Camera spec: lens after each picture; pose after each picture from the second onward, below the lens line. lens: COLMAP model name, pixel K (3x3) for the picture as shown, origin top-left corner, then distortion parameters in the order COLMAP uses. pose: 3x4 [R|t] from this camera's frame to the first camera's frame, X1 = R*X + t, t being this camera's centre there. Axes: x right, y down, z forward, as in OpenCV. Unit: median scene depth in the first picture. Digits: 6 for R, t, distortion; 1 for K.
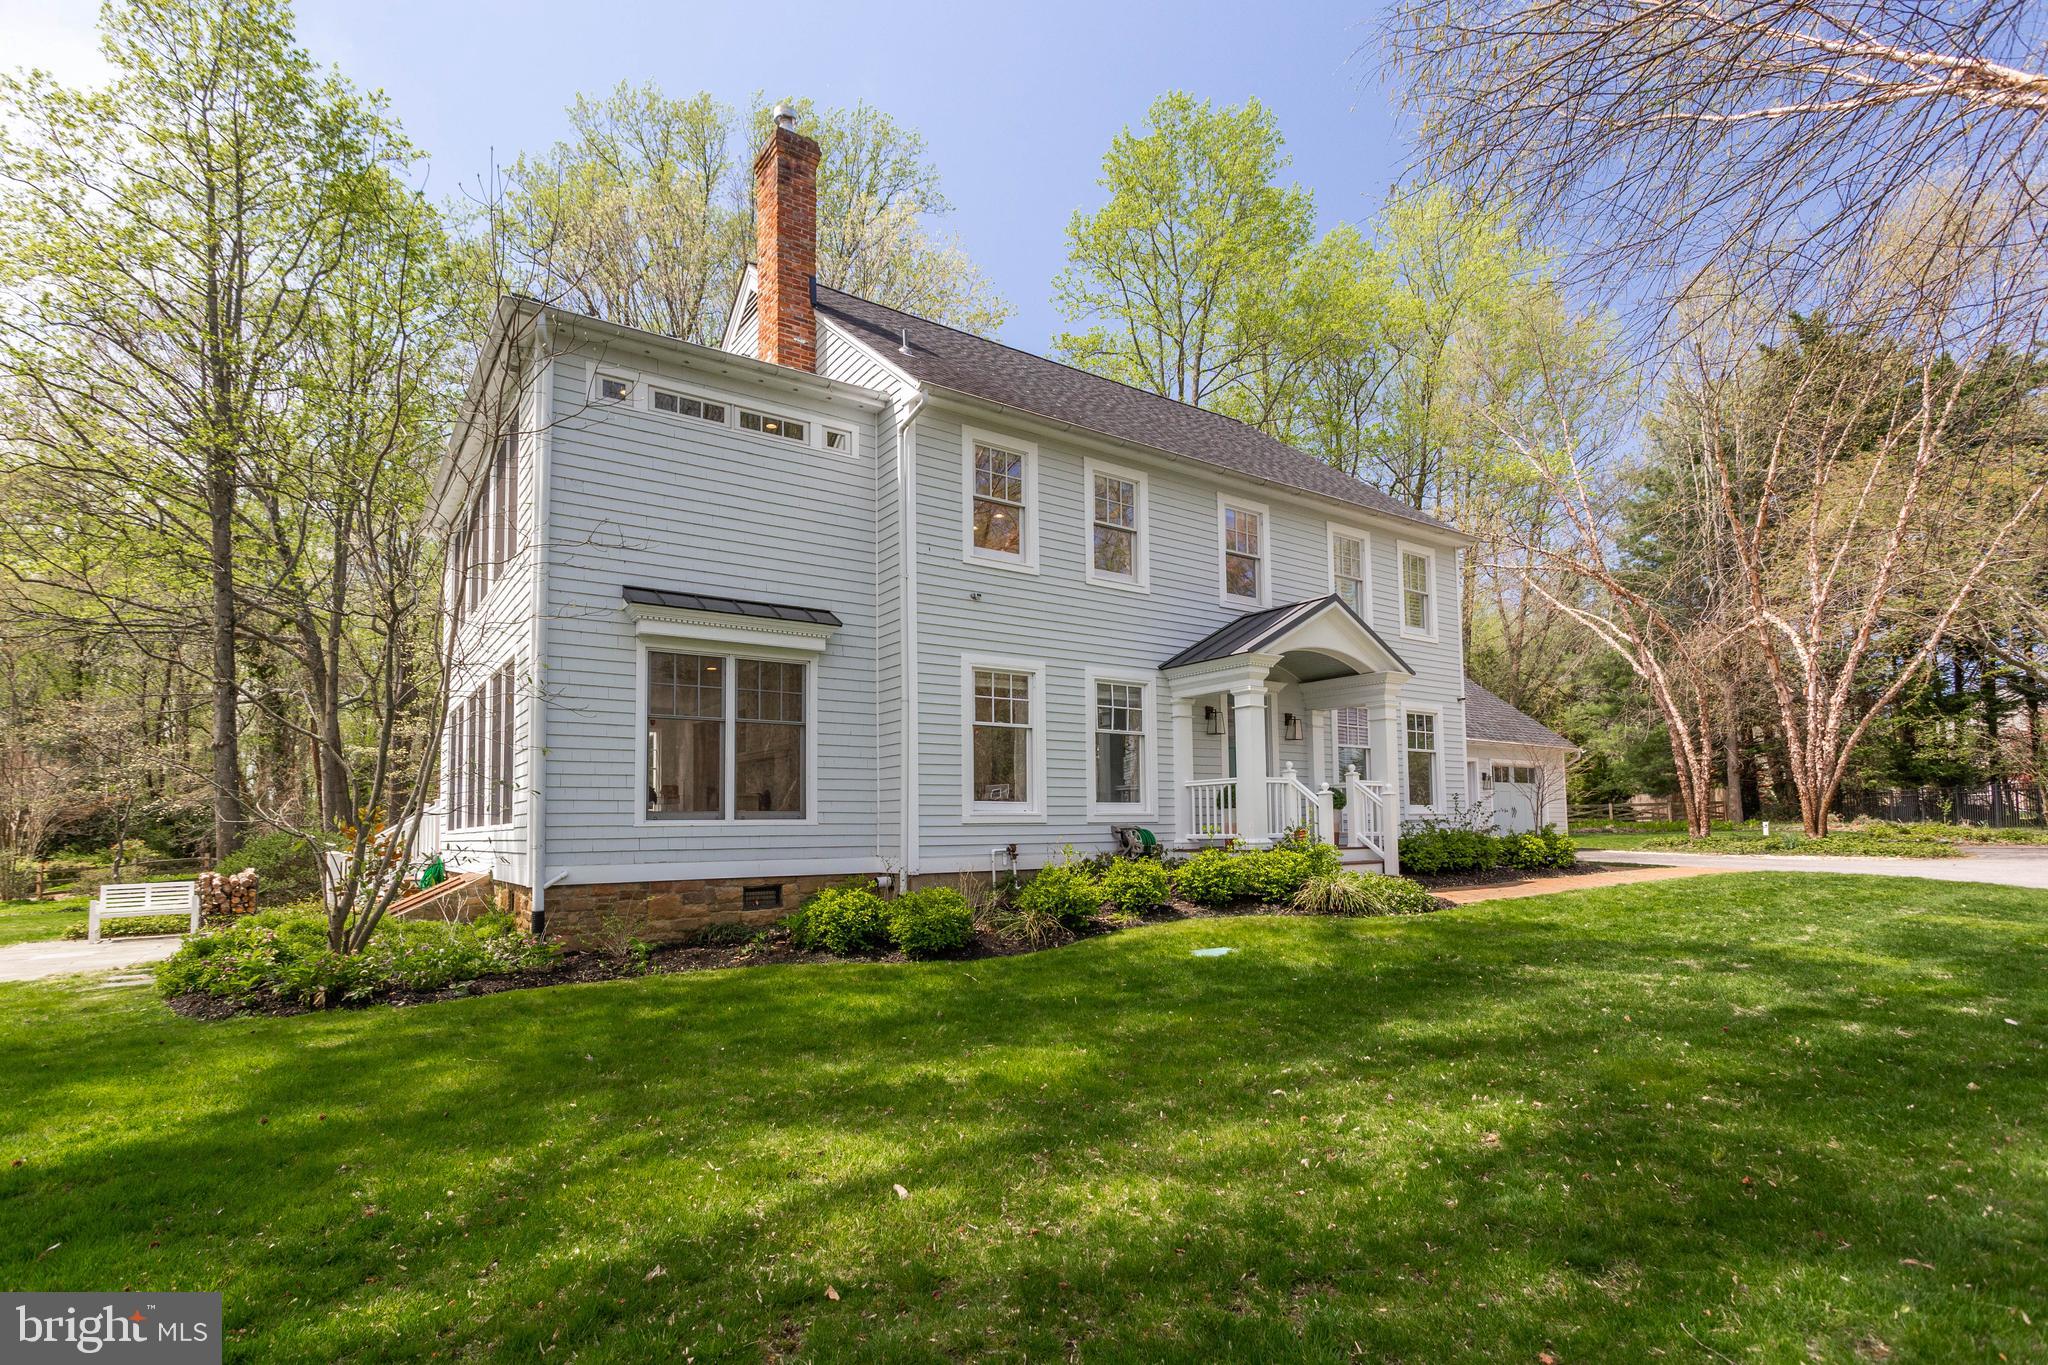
lens RADIAL K [[986.3, 0, 1028.7], [0, 986.3, 757.7], [0, 0, 1]] dist [0.000954, 0.001088]
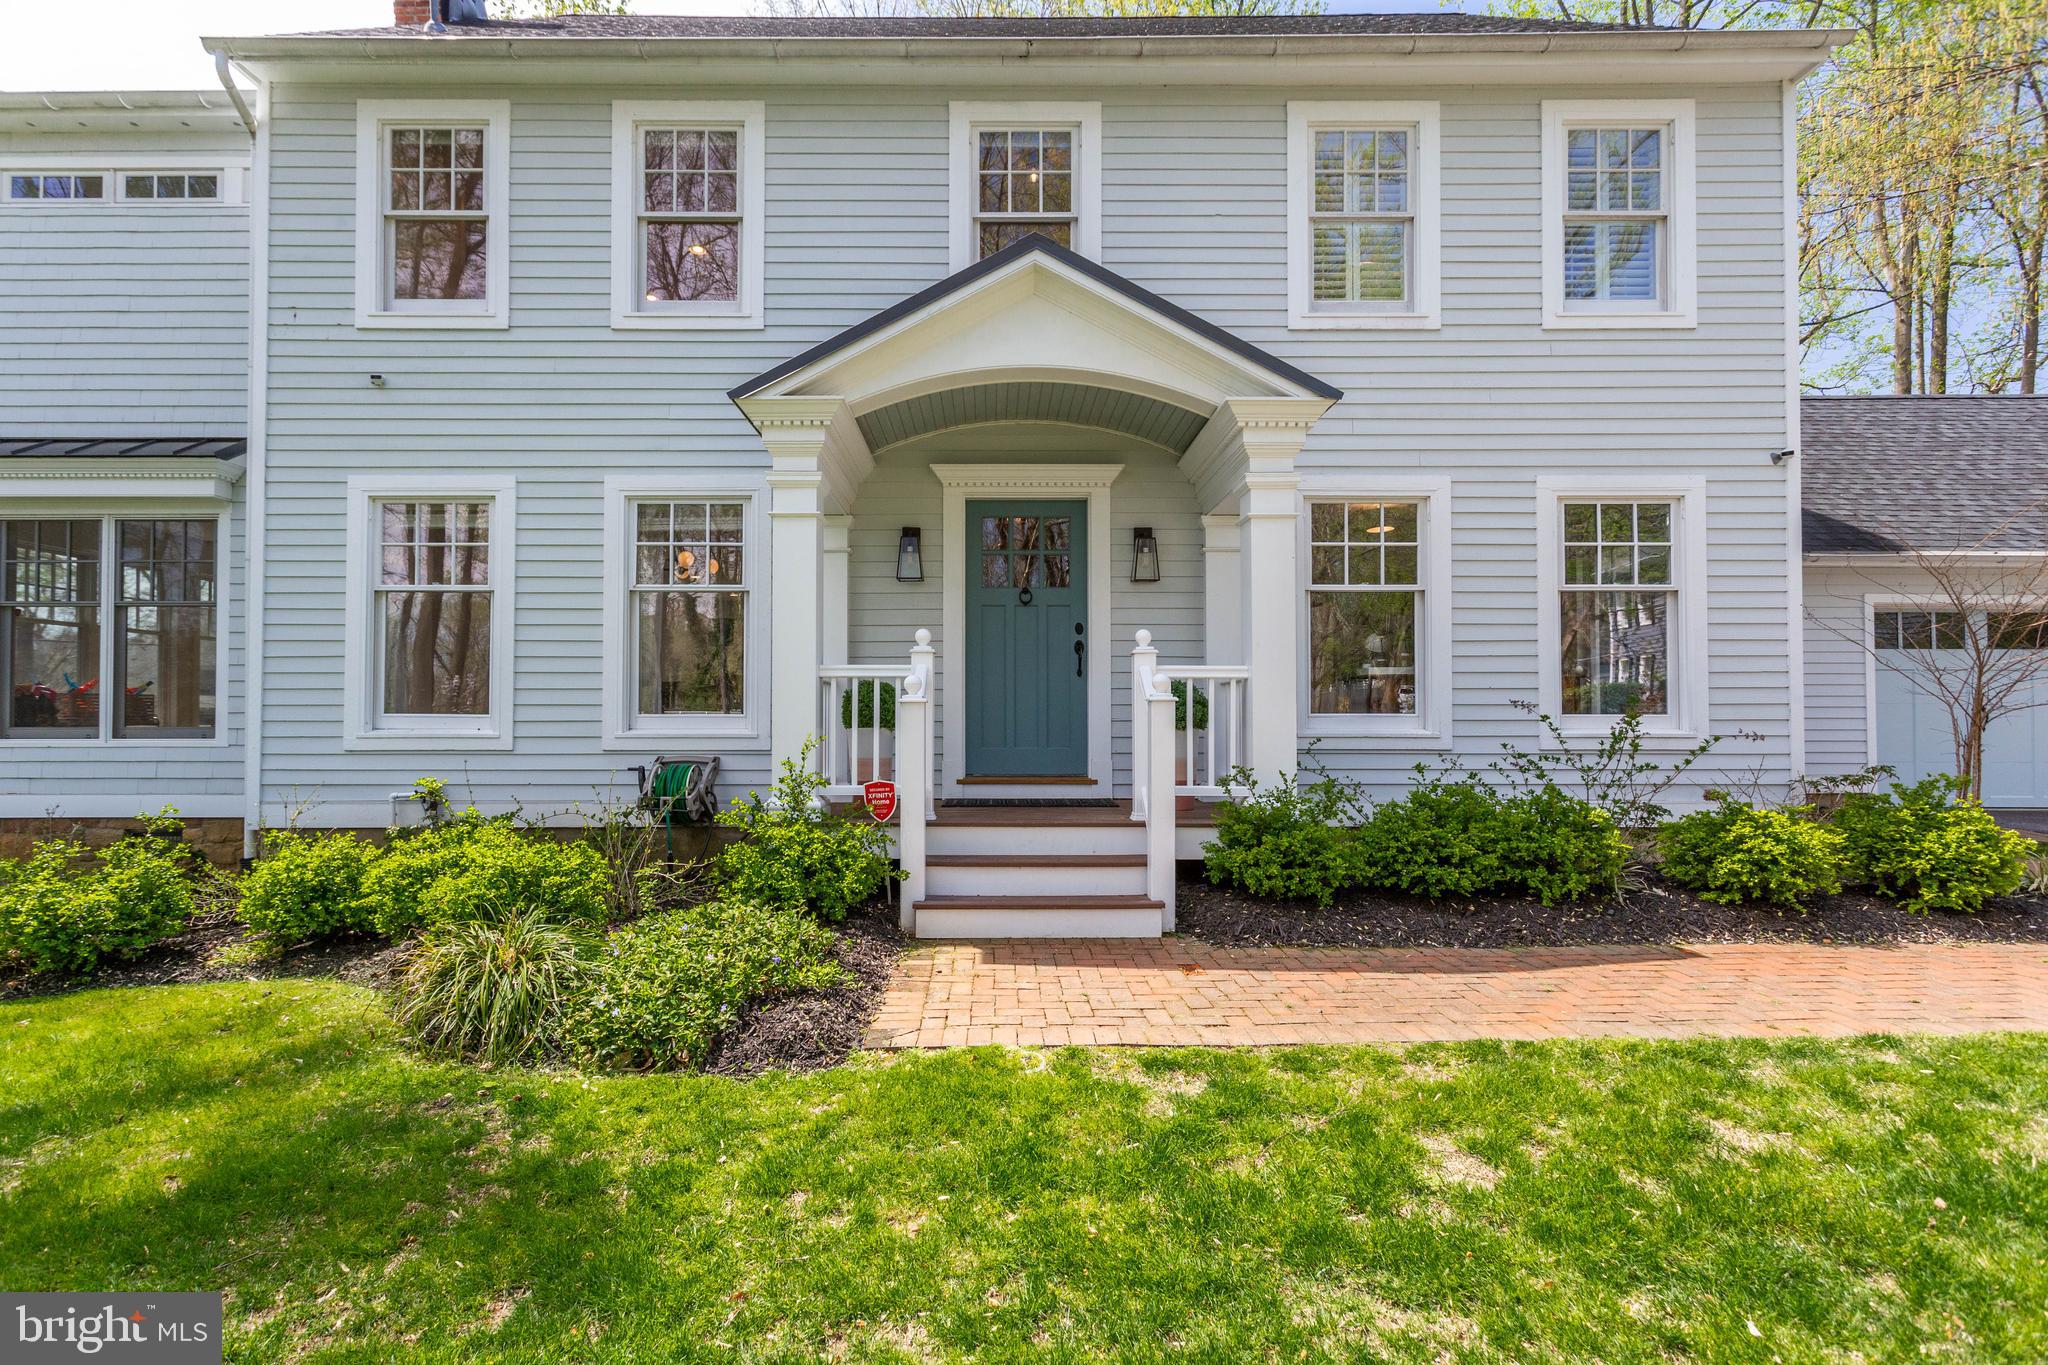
lens RADIAL K [[1017.7, 0, 999.9], [0, 1017.7, 691.4], [0, 0, 1]] dist [0.001179, 0.000284]
pose [[0.818115, -0.003296, -0.575045, 0.614528], [0.031985, 0.998696, 0.039781, 0.016313], [0.574164, -0.050938, 0.817154, 0.683693]]
